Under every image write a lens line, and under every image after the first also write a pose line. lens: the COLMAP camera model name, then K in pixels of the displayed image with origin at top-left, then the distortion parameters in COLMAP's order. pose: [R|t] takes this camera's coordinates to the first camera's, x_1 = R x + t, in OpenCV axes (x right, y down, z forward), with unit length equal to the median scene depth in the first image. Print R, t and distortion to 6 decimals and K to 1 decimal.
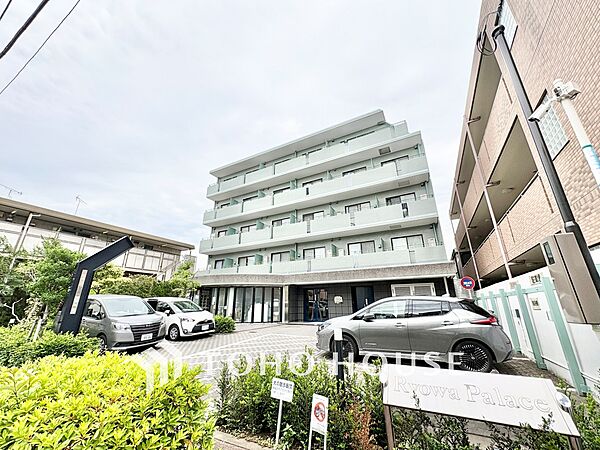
lens RADIAL K [[238.8, 0, 300.0], [0, 238.8, 225.0], [0, 0, 1]] dist [0.000238, -0.000021]
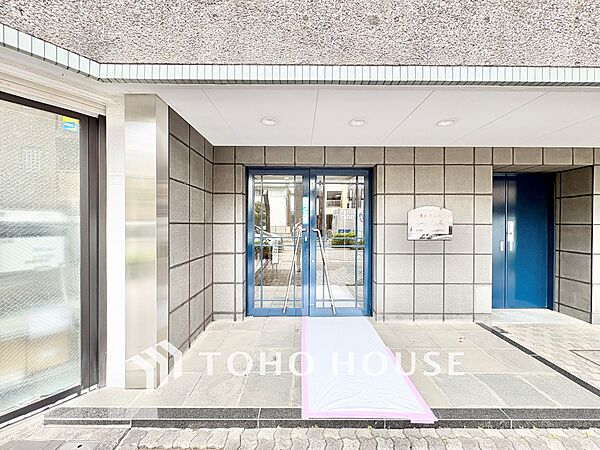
lens RADIAL K [[238.8, 0, 300.0], [0, 238.8, 225.0], [0, 0, 1]] dist [0.000238, -0.000021]
pose [[0.879886, 0.004249, 0.475166, -0.042737], [-0.162706, 0.942208, 0.292865, 0.270418], [-0.446461, -0.335001, 0.829727, 0.873355]]
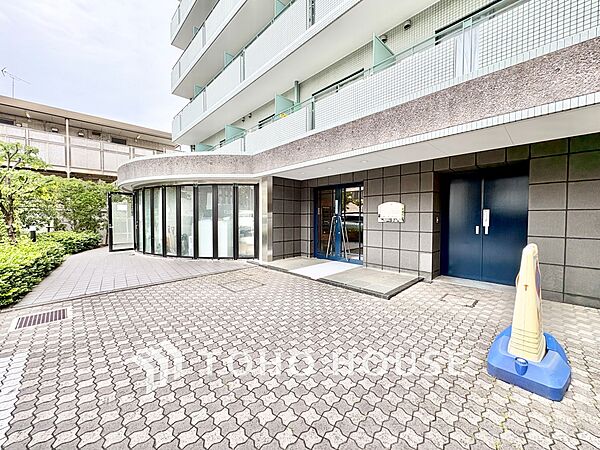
lens RADIAL K [[238.8, 0, 300.0], [0, 238.8, 225.0], [0, 0, 1]] dist [0.000238, -0.000021]
pose [[0.951210, 0.016674, -0.308094, 0.141291], [0.093843, 0.935599, 0.340366, 0.197574], [0.293927, -0.352672, 0.888386, 0.639172]]
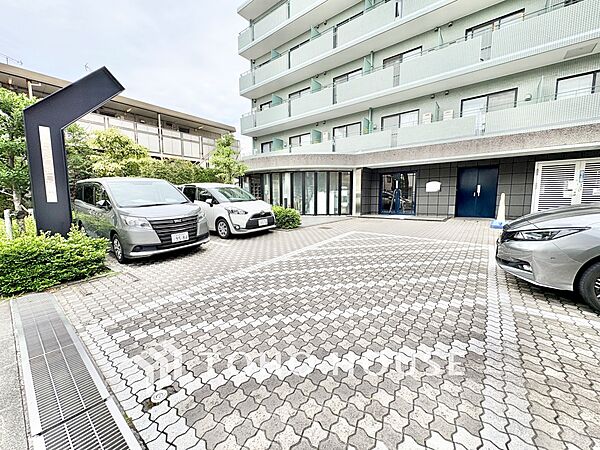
lens RADIAL K [[238.8, 0, 300.0], [0, 238.8, 225.0], [0, 0, 1]] dist [0.000238, -0.000021]
pose [[0.984387, 0.020752, -0.174788, -0.106483], [0.055594, 0.905536, 0.420612, 0.093747], [0.167005, -0.423762, 0.890244, 0.248152]]
